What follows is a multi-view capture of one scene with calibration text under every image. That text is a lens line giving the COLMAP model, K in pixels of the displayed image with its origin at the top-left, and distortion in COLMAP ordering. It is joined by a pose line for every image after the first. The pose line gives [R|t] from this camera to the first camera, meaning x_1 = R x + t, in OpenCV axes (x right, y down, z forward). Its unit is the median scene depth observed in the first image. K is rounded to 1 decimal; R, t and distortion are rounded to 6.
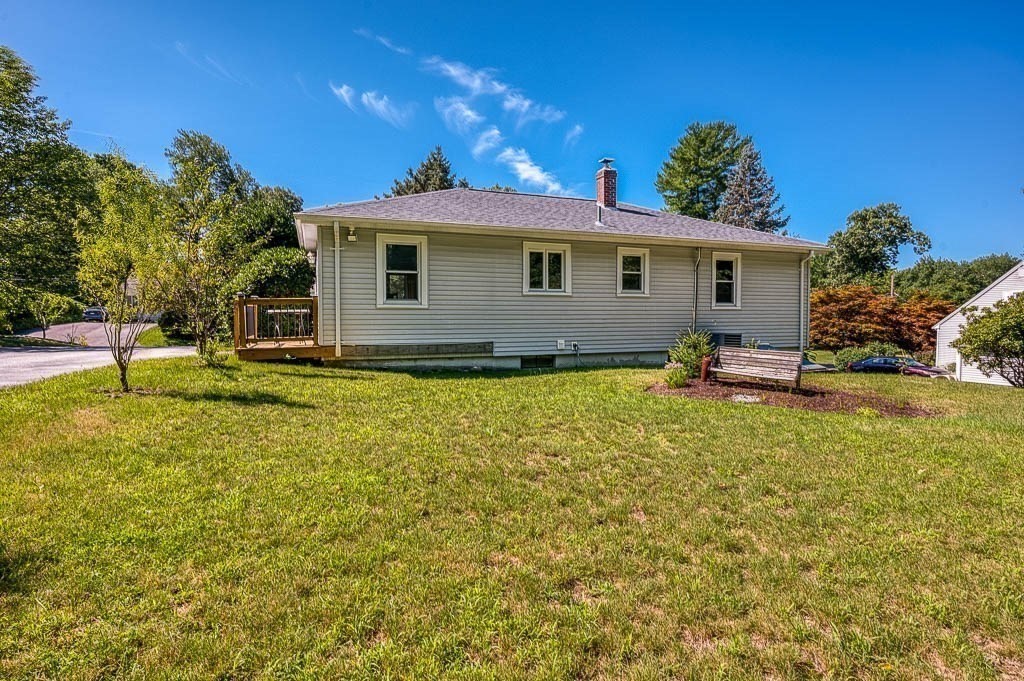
lens RADIAL K [[554.9, 0, 522.1], [0, 554.9, 342.6], [0, 0, 1]] dist [0.007255, 0.001108]
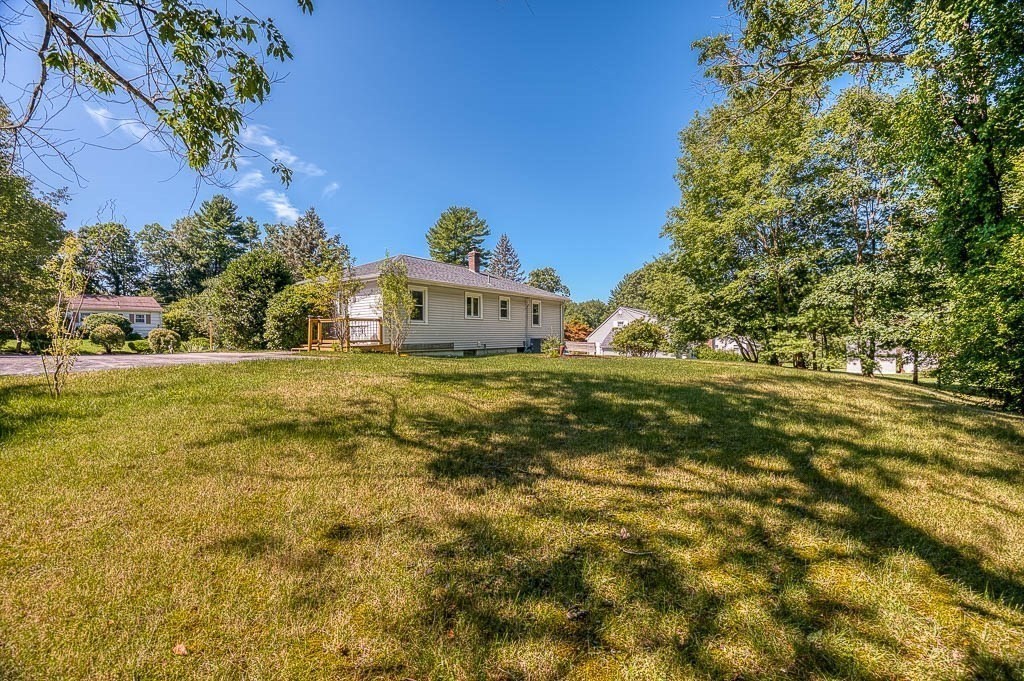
lens RADIAL K [[439.8, 0, 504.1], [0, 439.8, 340.6], [0, 0, 1]] dist [-0.029743, 0.000295]
pose [[0.868647, -0.001986, 0.495428, -0.175504], [0.018681, 0.999412, -0.028748, 0.010623], [-0.495080, 0.034227, 0.868173, -0.113567]]
